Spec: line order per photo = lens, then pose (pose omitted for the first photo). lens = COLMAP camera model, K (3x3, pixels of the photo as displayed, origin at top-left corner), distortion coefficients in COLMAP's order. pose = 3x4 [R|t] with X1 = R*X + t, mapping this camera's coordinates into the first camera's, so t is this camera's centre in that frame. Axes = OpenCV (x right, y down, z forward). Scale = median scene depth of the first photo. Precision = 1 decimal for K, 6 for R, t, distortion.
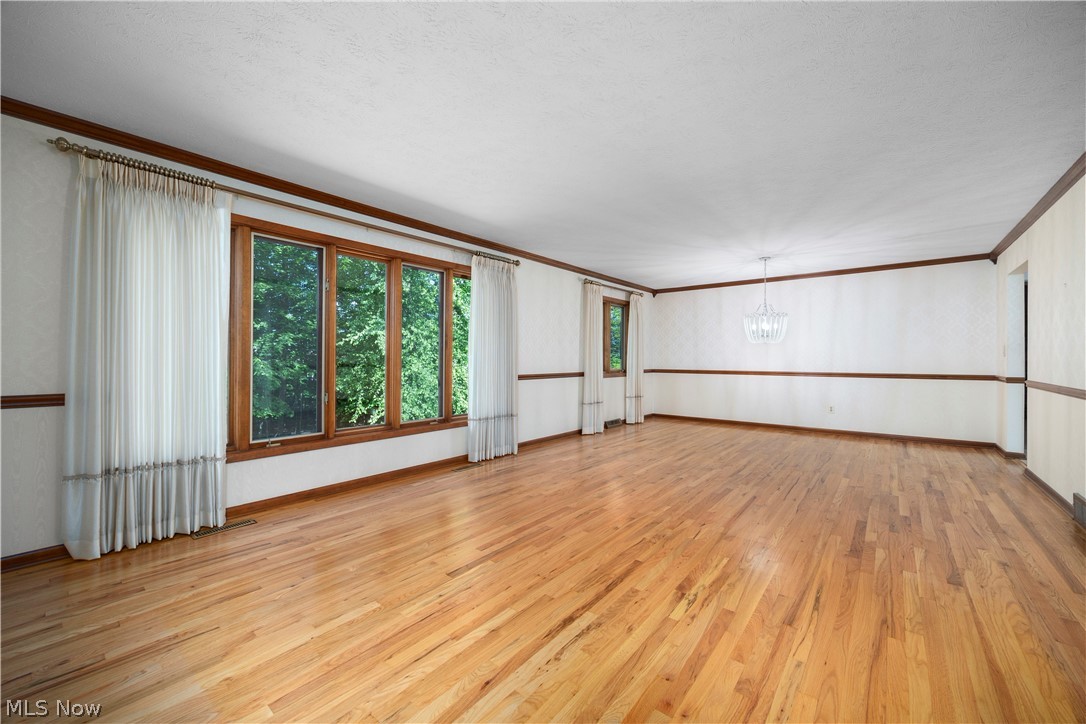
lens RADIAL K [[420.8, 0, 540.4], [0, 420.8, 360.1], [0, 0, 1]] dist [0.000150, -0.000200]
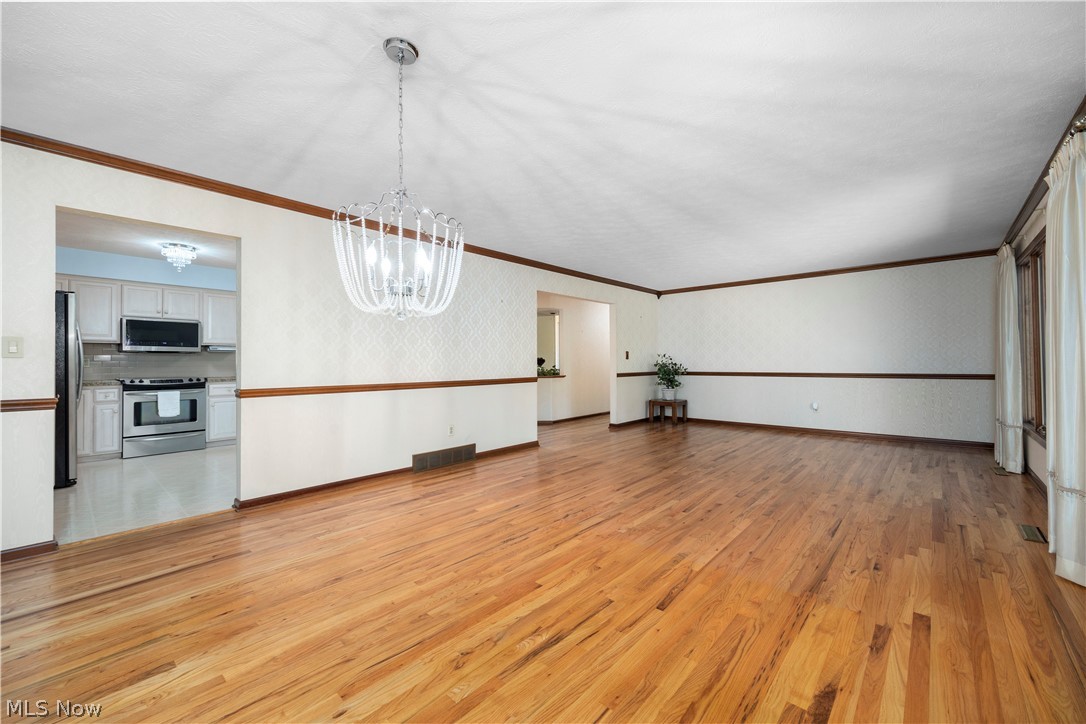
lens RADIAL K [[435.1, 0, 543.4], [0, 435.1, 359.3], [0, 0, 1]] dist [0.009589, -0.000198]
pose [[-0.999386, 0.004544, 0.034737, 0.817143], [0.004433, 0.999985, -0.003274, -0.004397], [-0.034751, -0.003118, -0.999391, 2.616151]]
